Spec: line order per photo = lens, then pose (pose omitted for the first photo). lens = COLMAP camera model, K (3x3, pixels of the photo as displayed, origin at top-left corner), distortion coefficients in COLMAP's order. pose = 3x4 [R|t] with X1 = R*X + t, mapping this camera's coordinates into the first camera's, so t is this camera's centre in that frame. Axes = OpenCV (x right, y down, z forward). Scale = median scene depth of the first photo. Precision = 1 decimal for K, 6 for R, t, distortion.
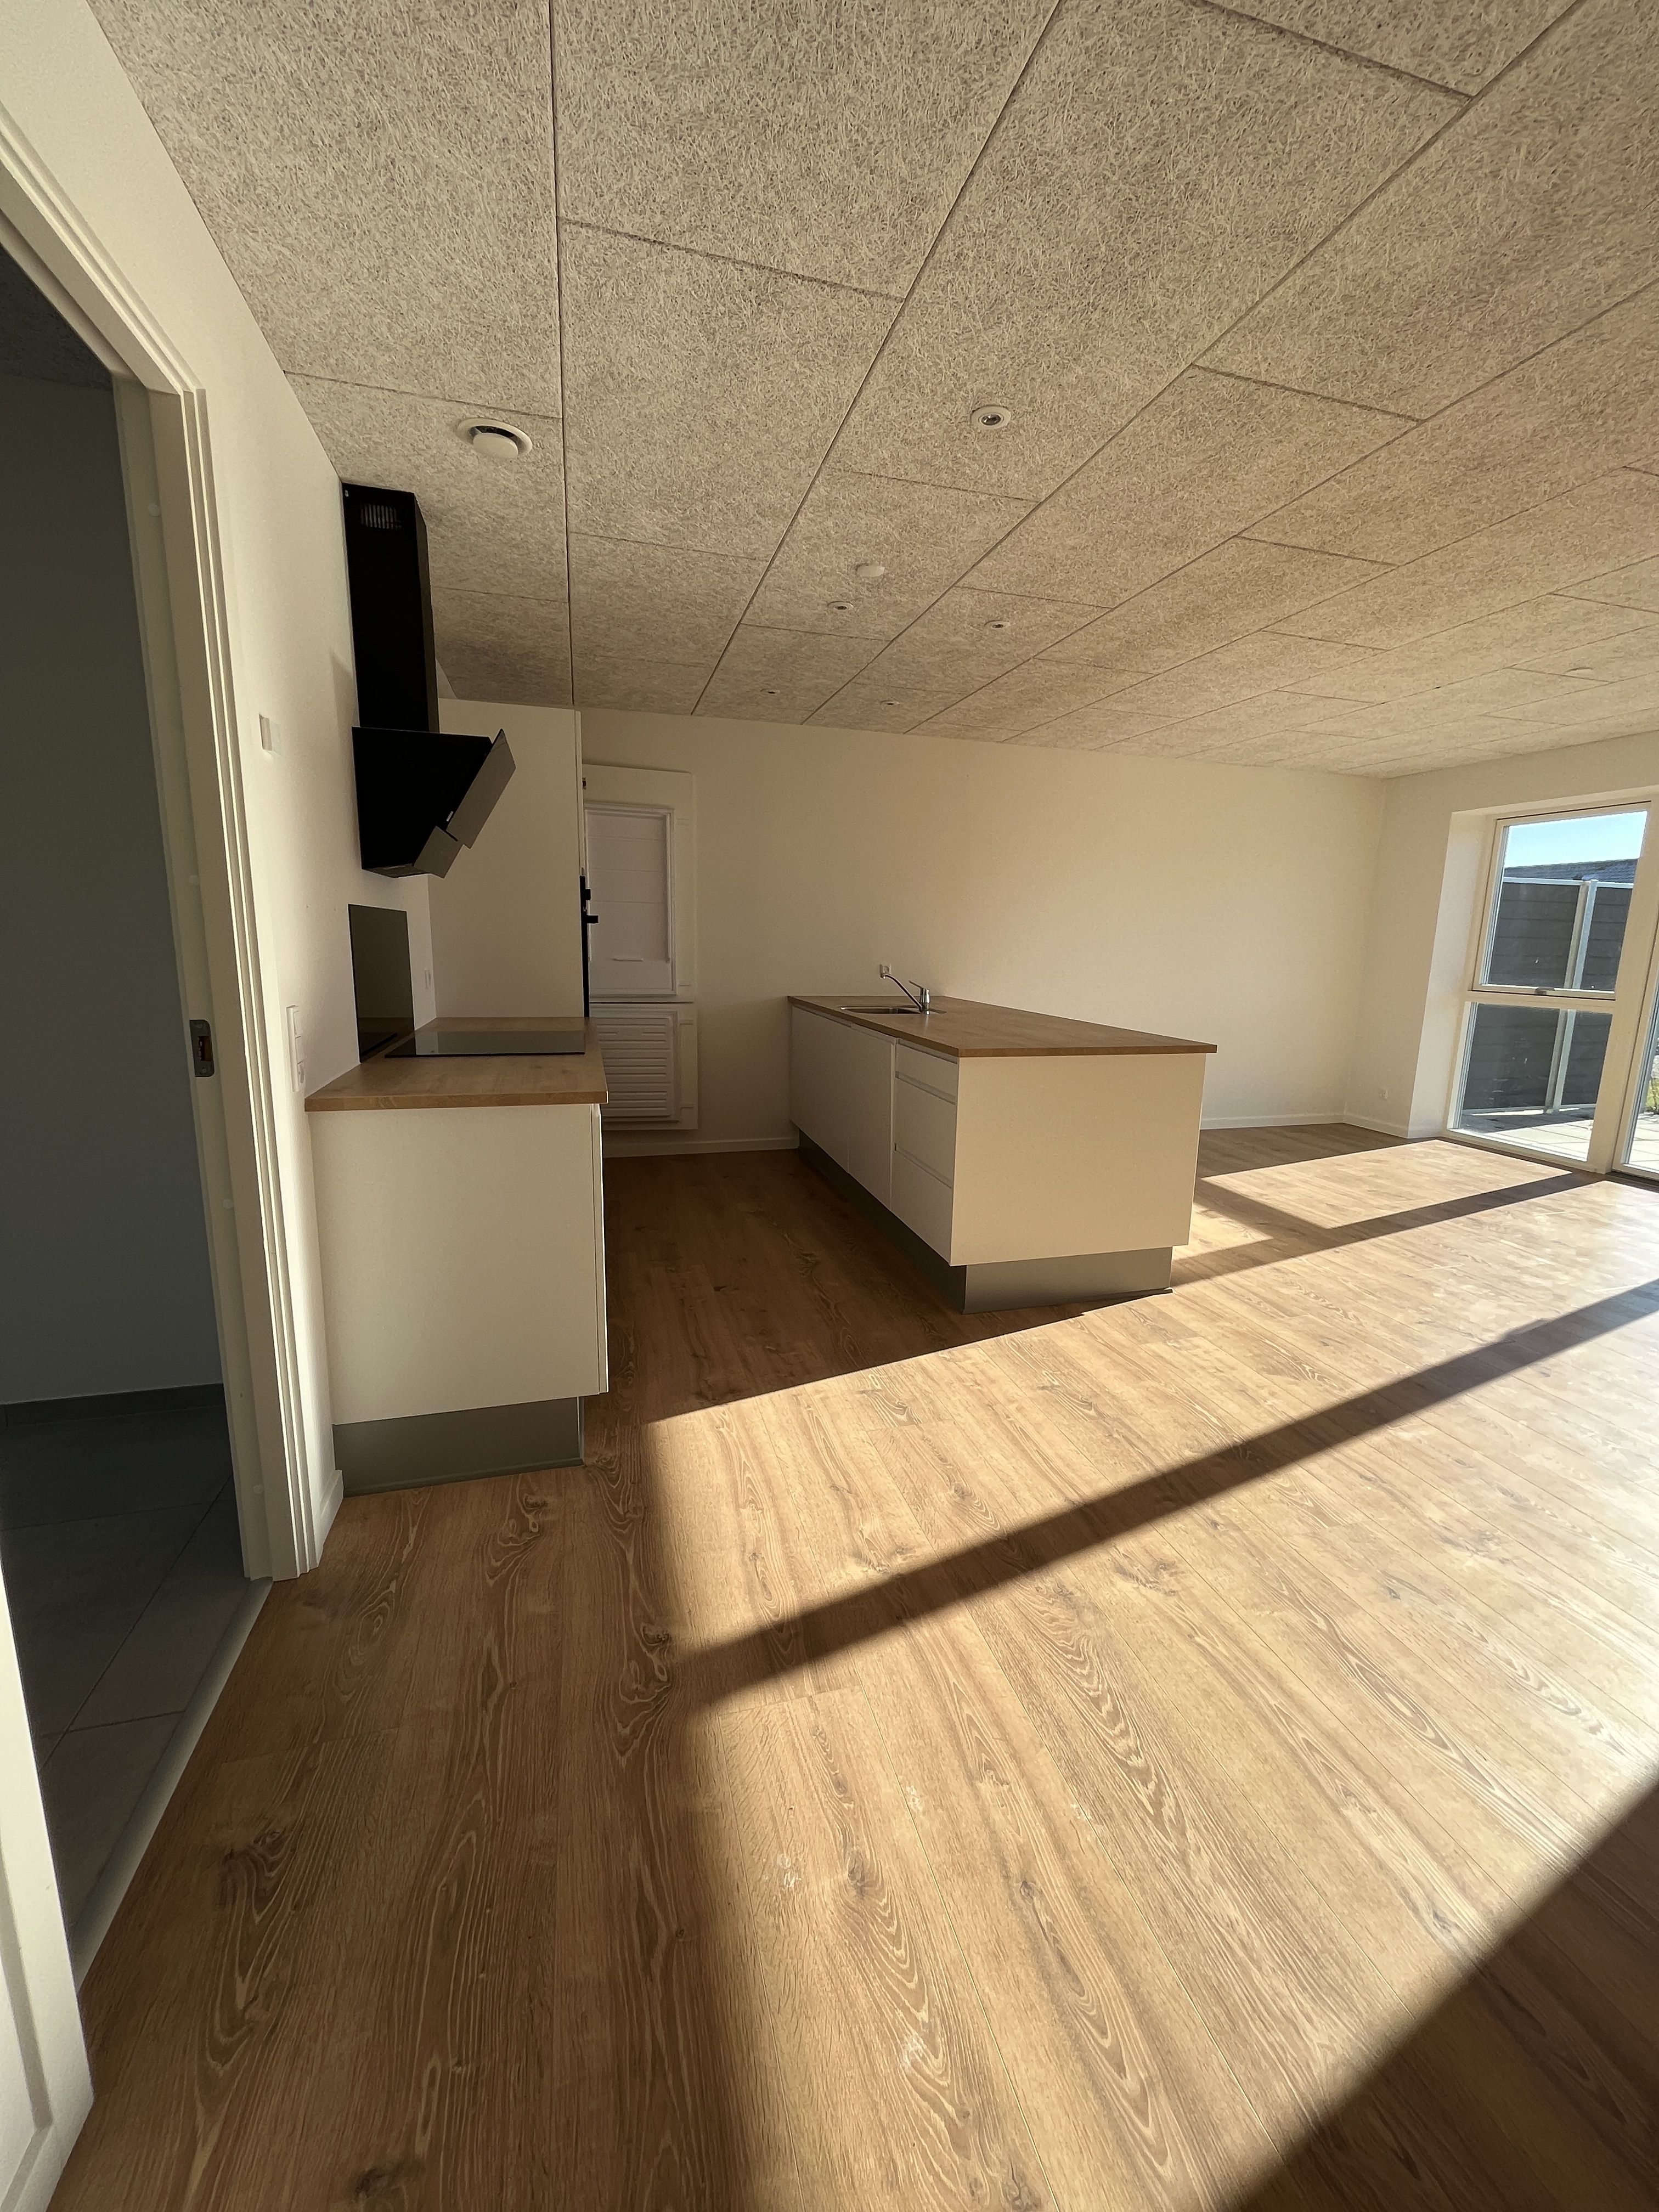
lens RADIAL K [[896.1, 0, 843.1], [0, 896.1, 1106.5], [0, 0, 1]] dist [-0.006718, 0.000587]
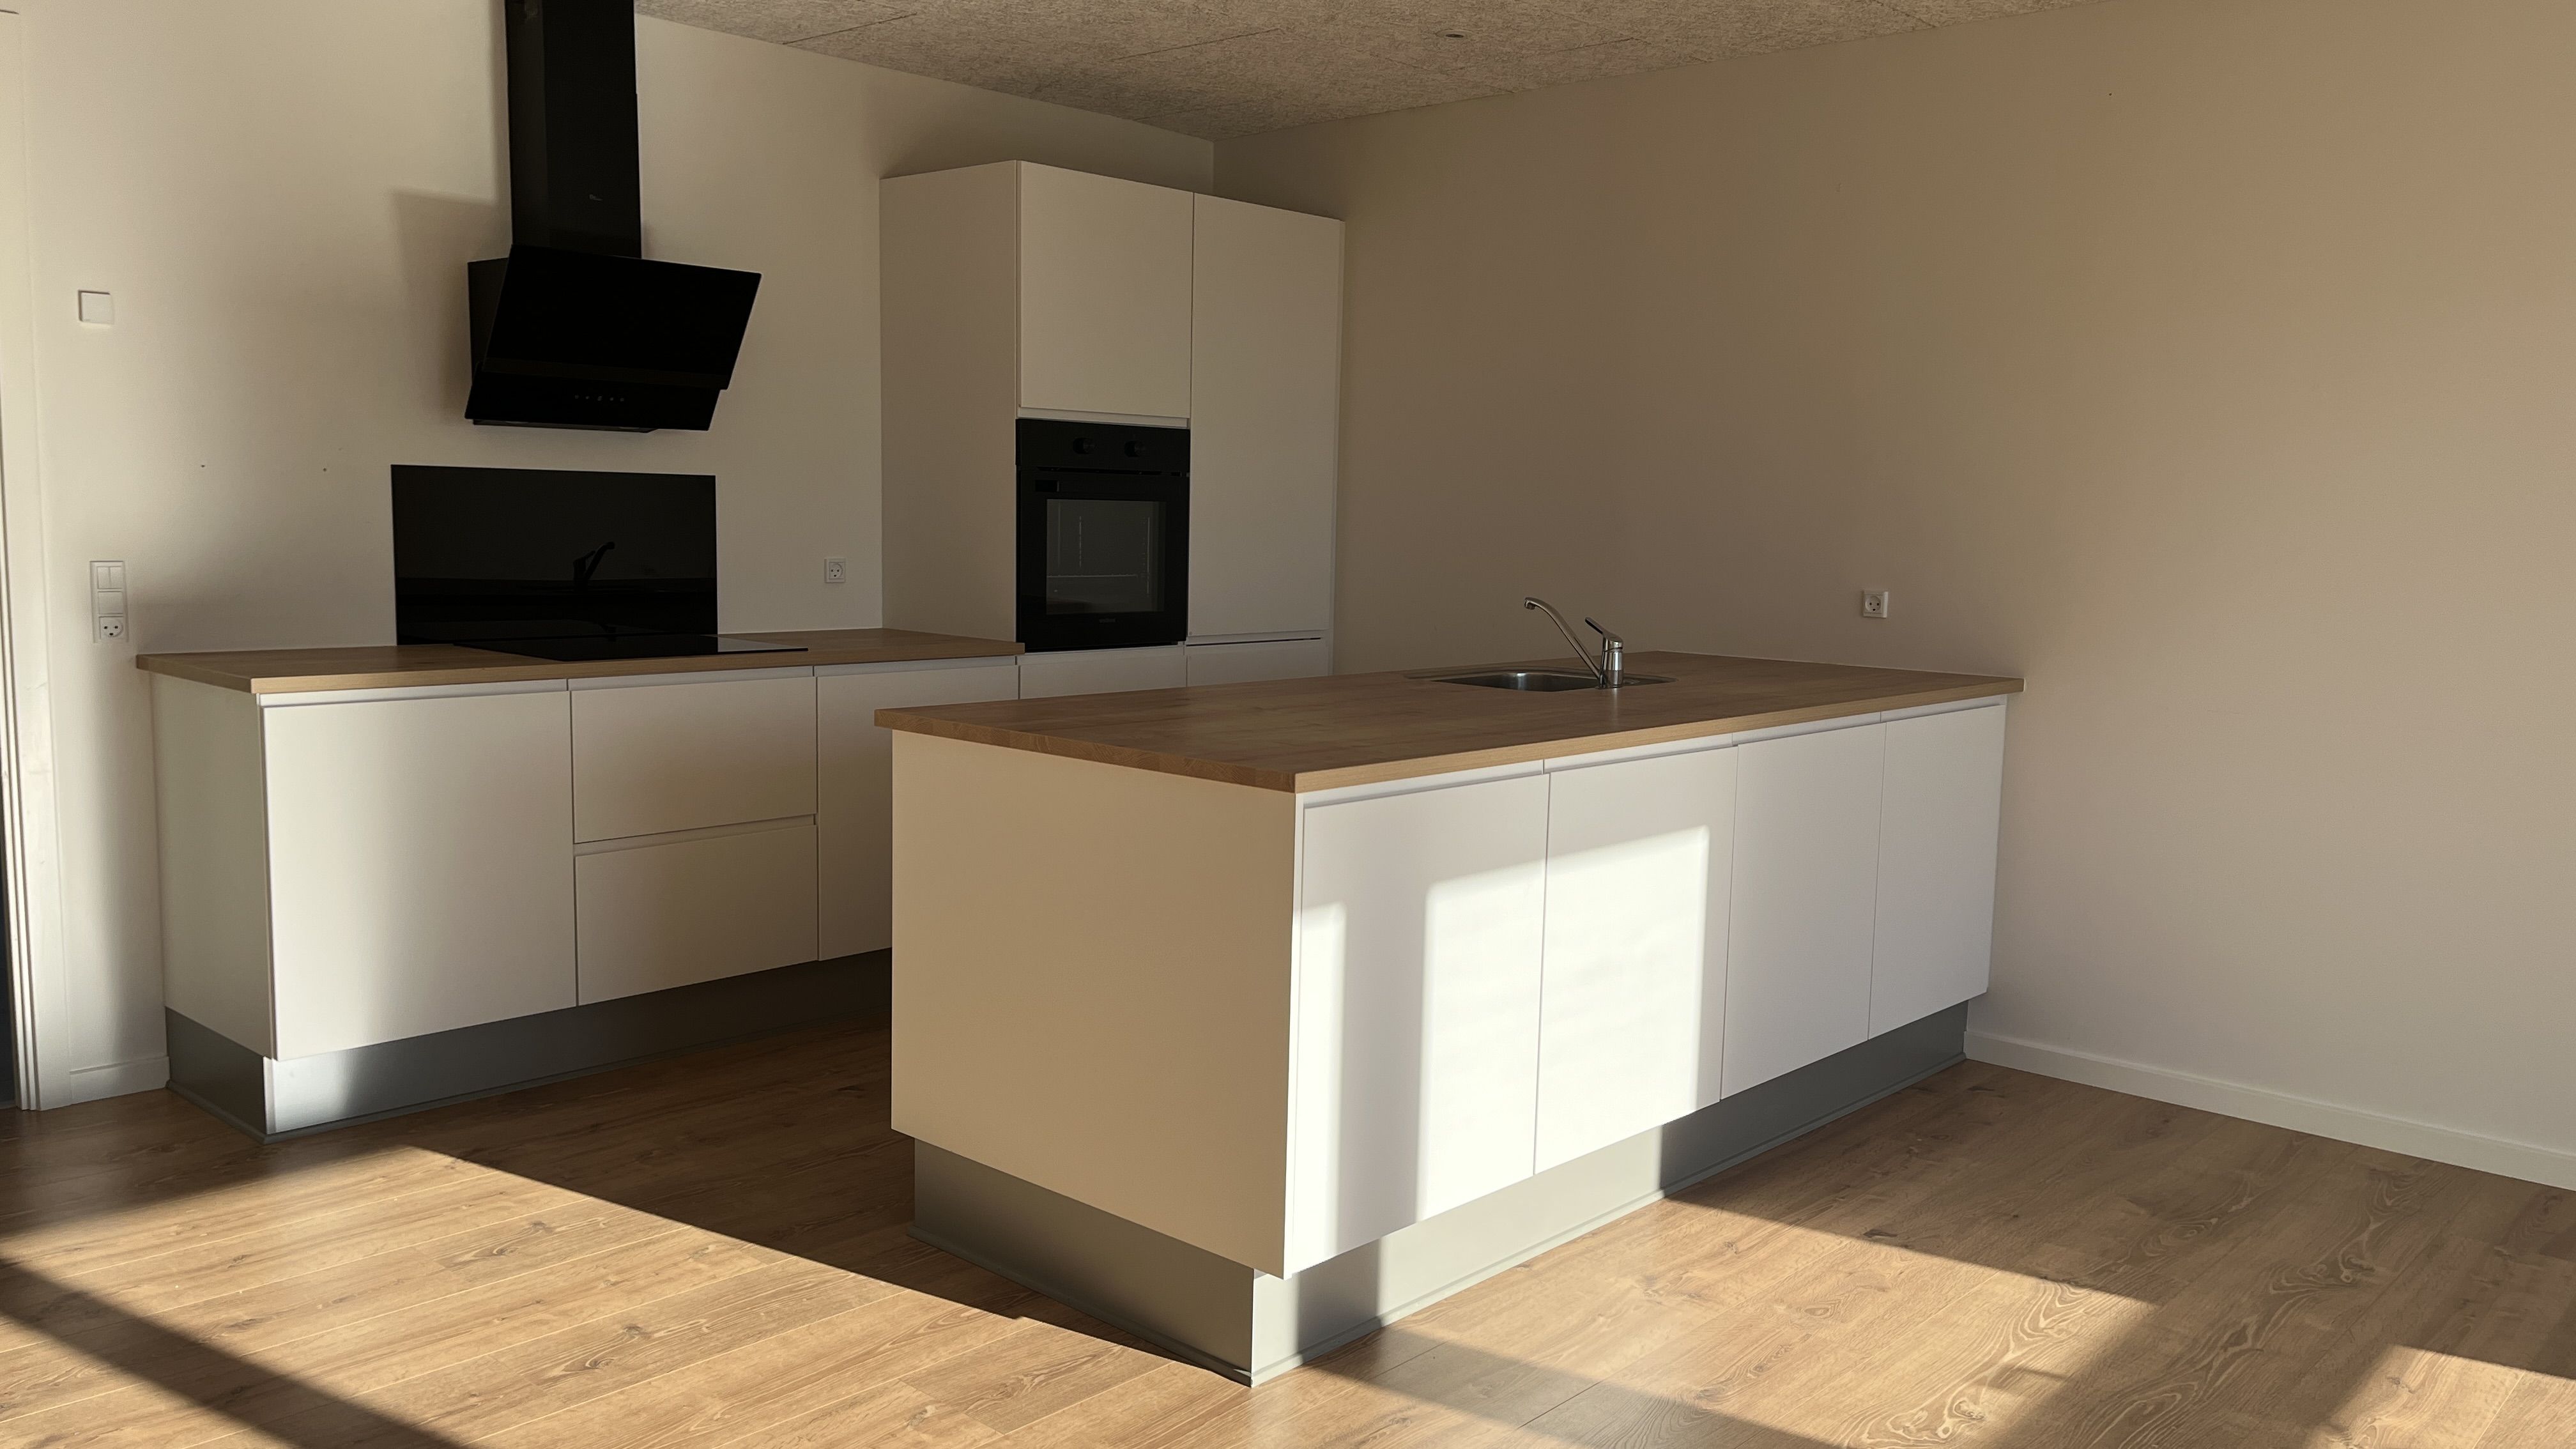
lens RADIAL K [[1938.9, 0, 1282.0], [0, 1938.9, 743.1], [0, 0, 1]] dist [0.049408, -0.047667]
pose [[0.523430, 0.098268, -0.846383, 1.546152], [-0.172137, 0.985041, 0.007911, -0.118335], [0.834500, 0.141553, 0.532515, 0.729984]]
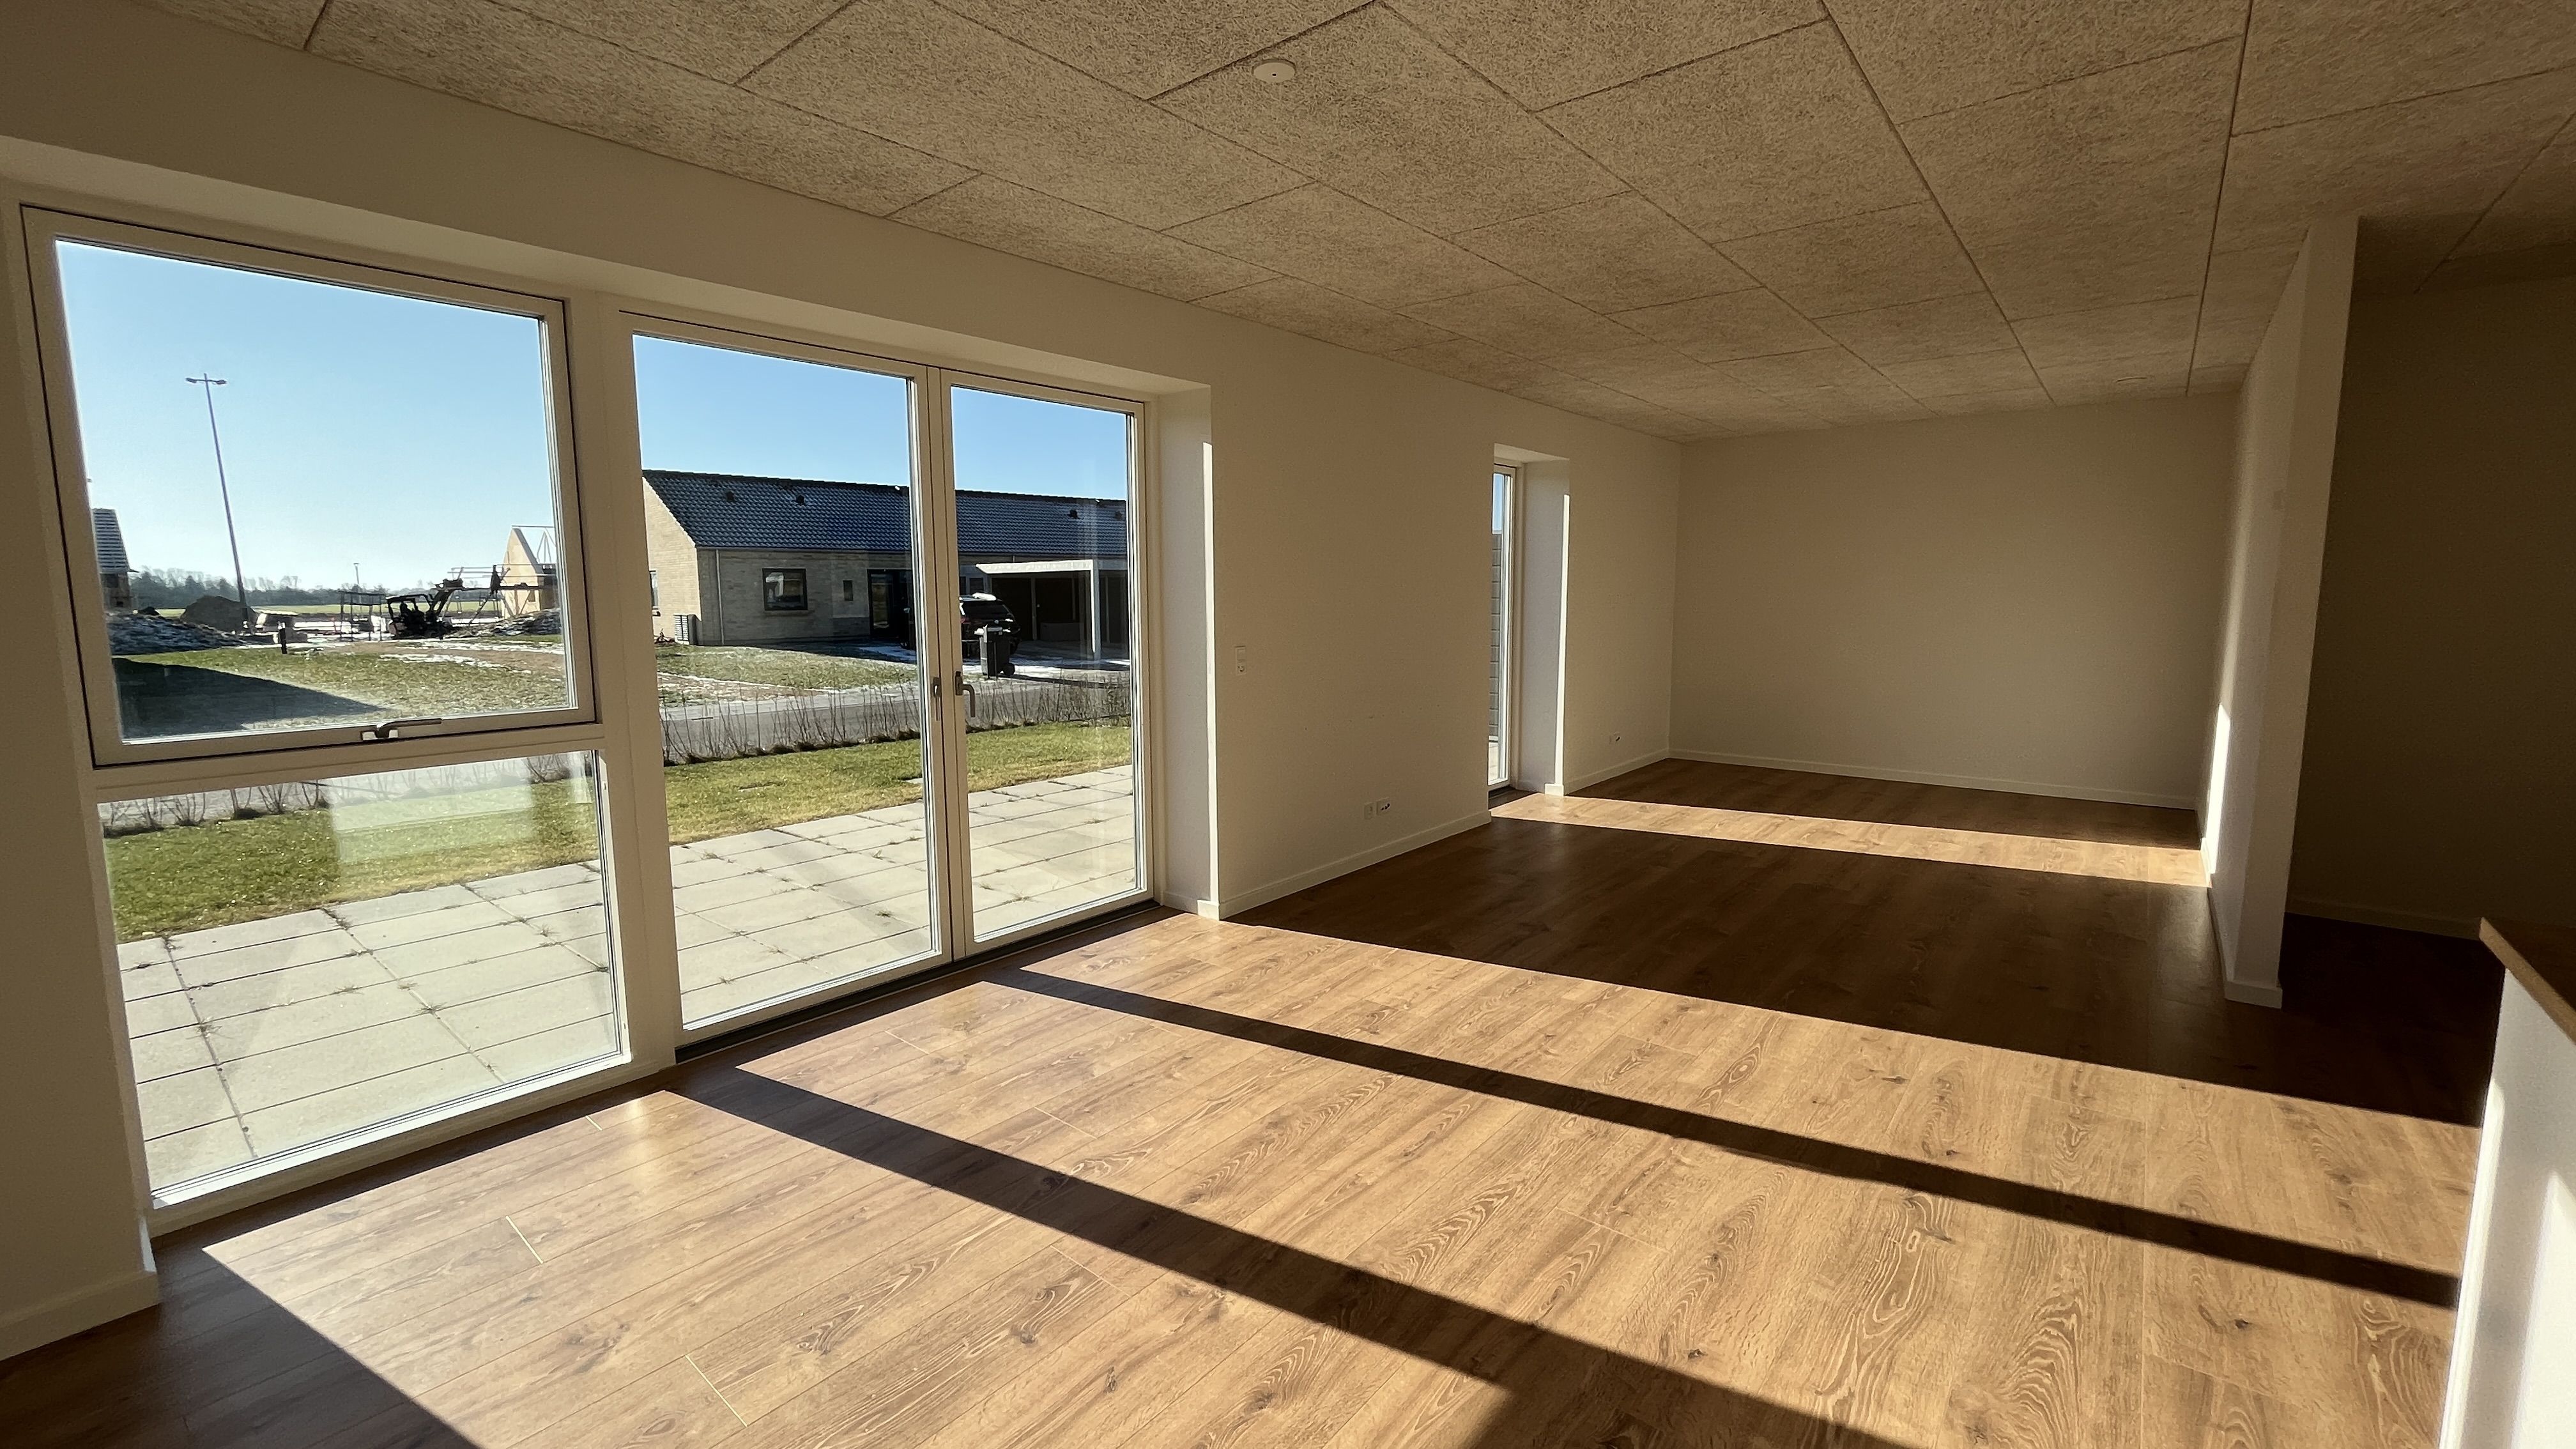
lens RADIAL K [[1038.1, 0, 1283.5], [0, 1038.1, 717.8], [0, 0, 1]] dist [-0.003071, -0.000392]
pose [[-0.565003, -0.120381, 0.816260, 0.491307], [0.148936, 0.958168, 0.244401, -0.446585], [-0.811535, 0.259658, -0.523439, 2.181584]]
